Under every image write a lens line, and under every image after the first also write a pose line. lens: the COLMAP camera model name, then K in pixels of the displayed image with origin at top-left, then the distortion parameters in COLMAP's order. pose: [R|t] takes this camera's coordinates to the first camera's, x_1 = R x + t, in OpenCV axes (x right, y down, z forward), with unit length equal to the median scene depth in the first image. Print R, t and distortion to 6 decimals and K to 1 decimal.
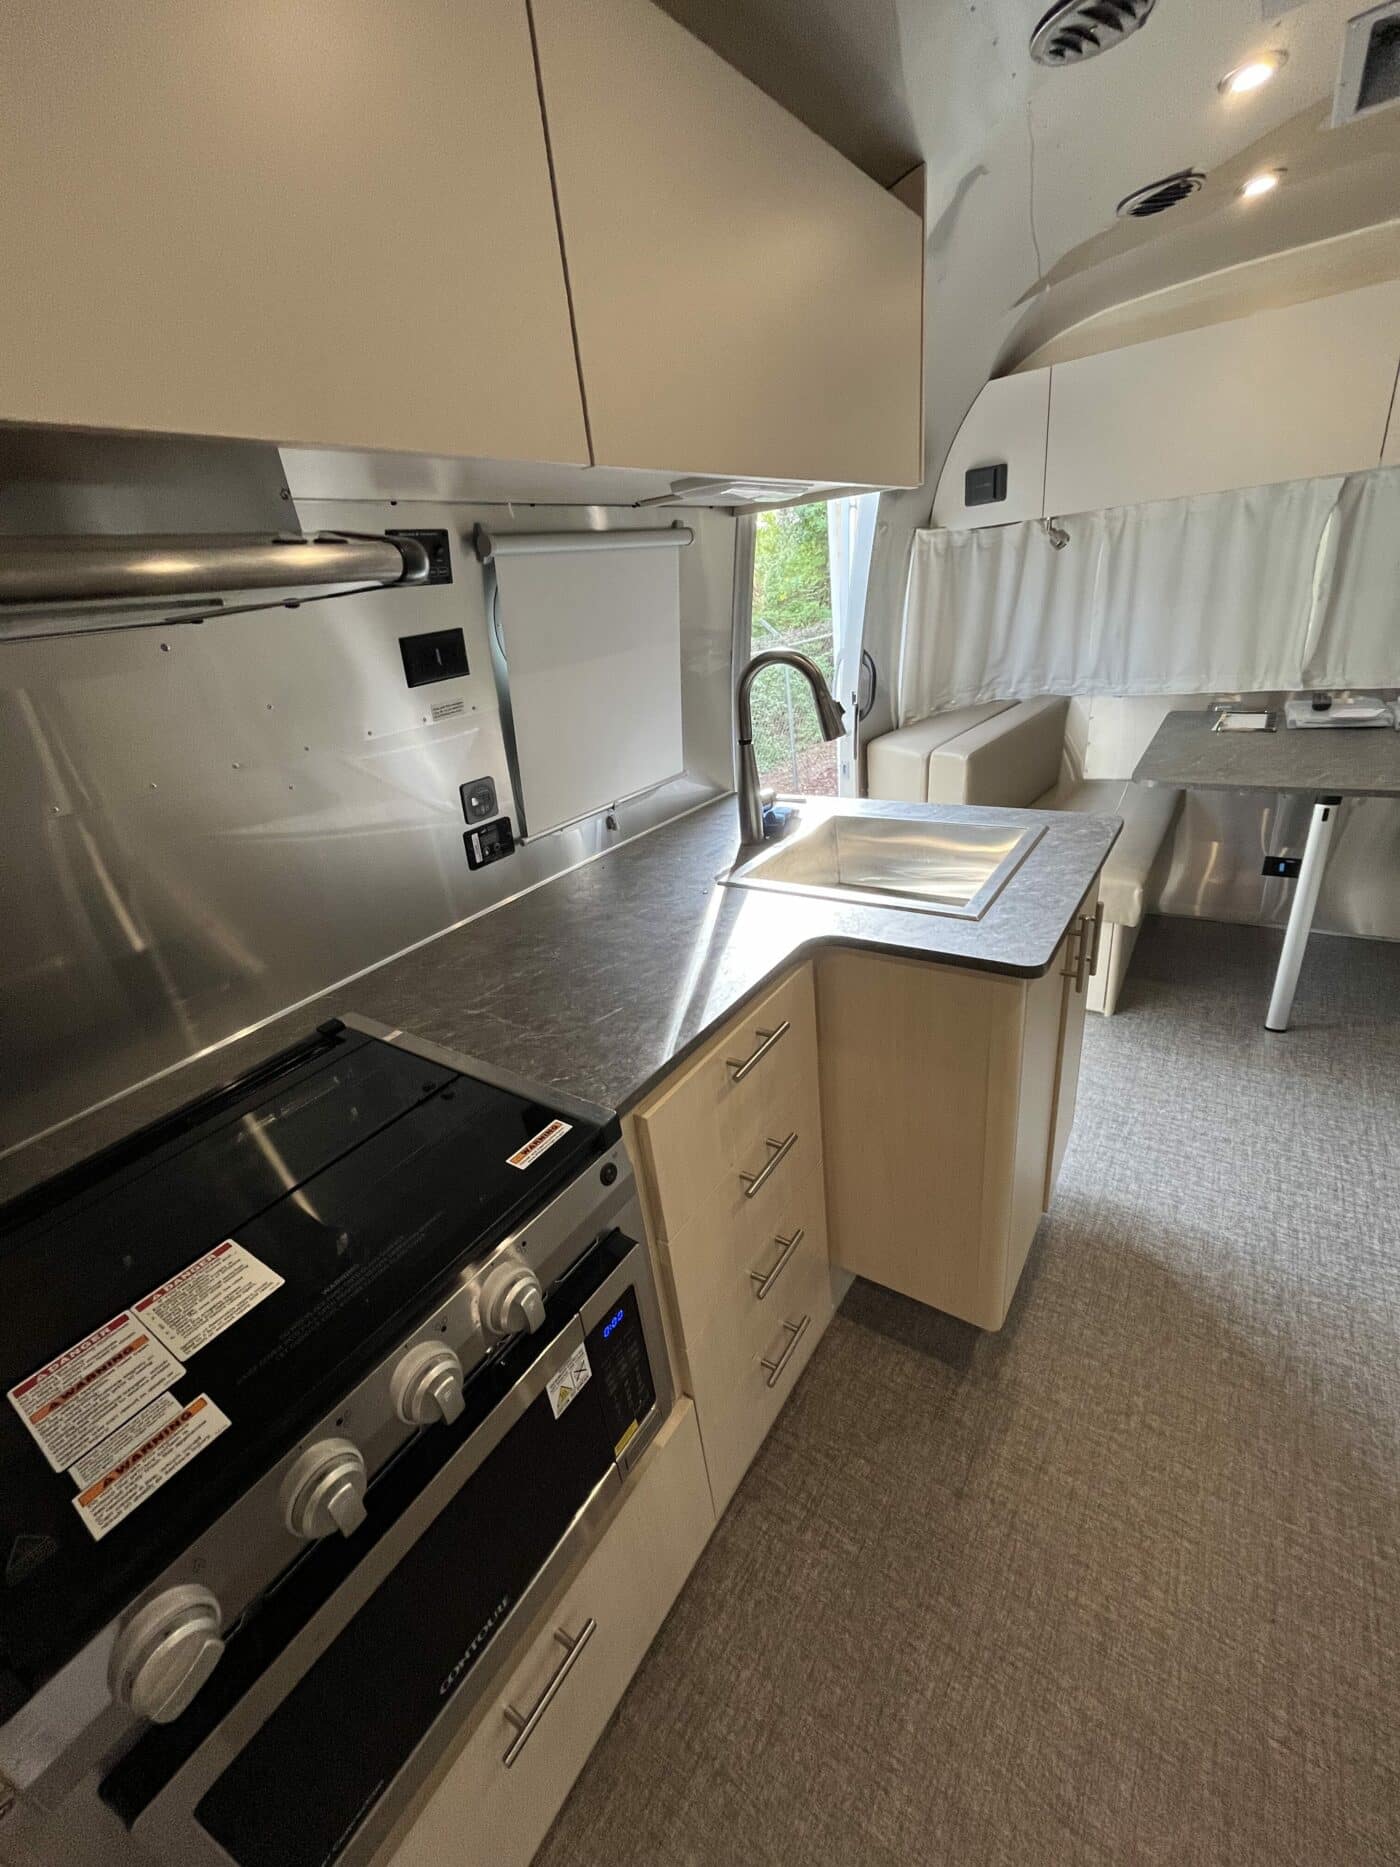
lens RADIAL K [[761.2, 0, 695.4], [0, 761.2, 931.3], [0, 0, 1]] dist [-0.000941, 0.000594]
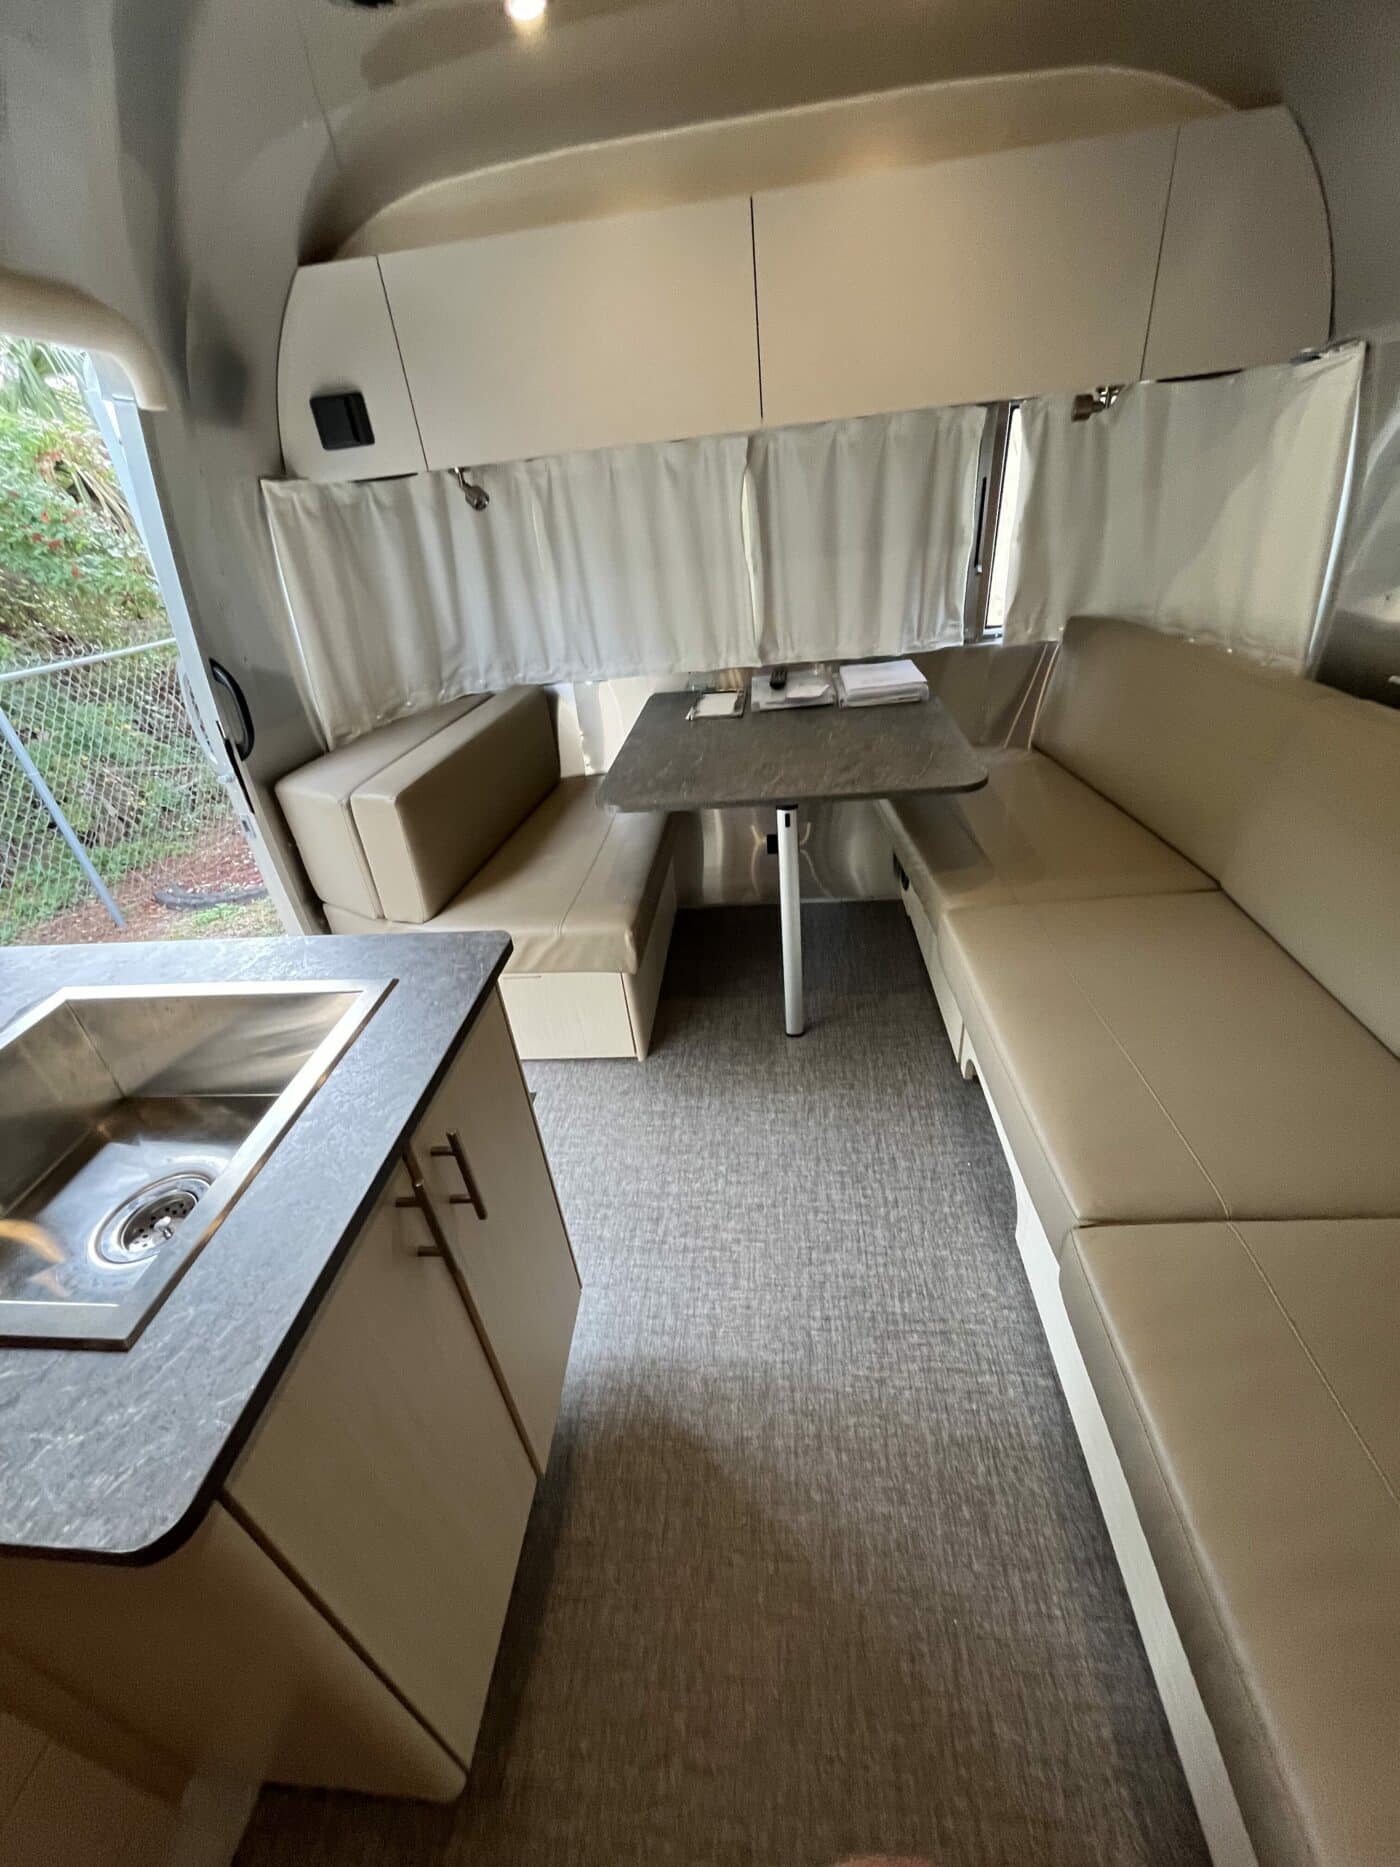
lens RADIAL K [[761.2, 0, 695.4], [0, 761.2, 931.3], [0, 0, 1]] dist [-0.000941, 0.000594]
pose [[0.872525, -0.223590, 0.434406, 0.257323], [0.196589, 0.974652, 0.106798, -0.121555], [-0.447273, -0.007785, 0.894363, 0.193352]]
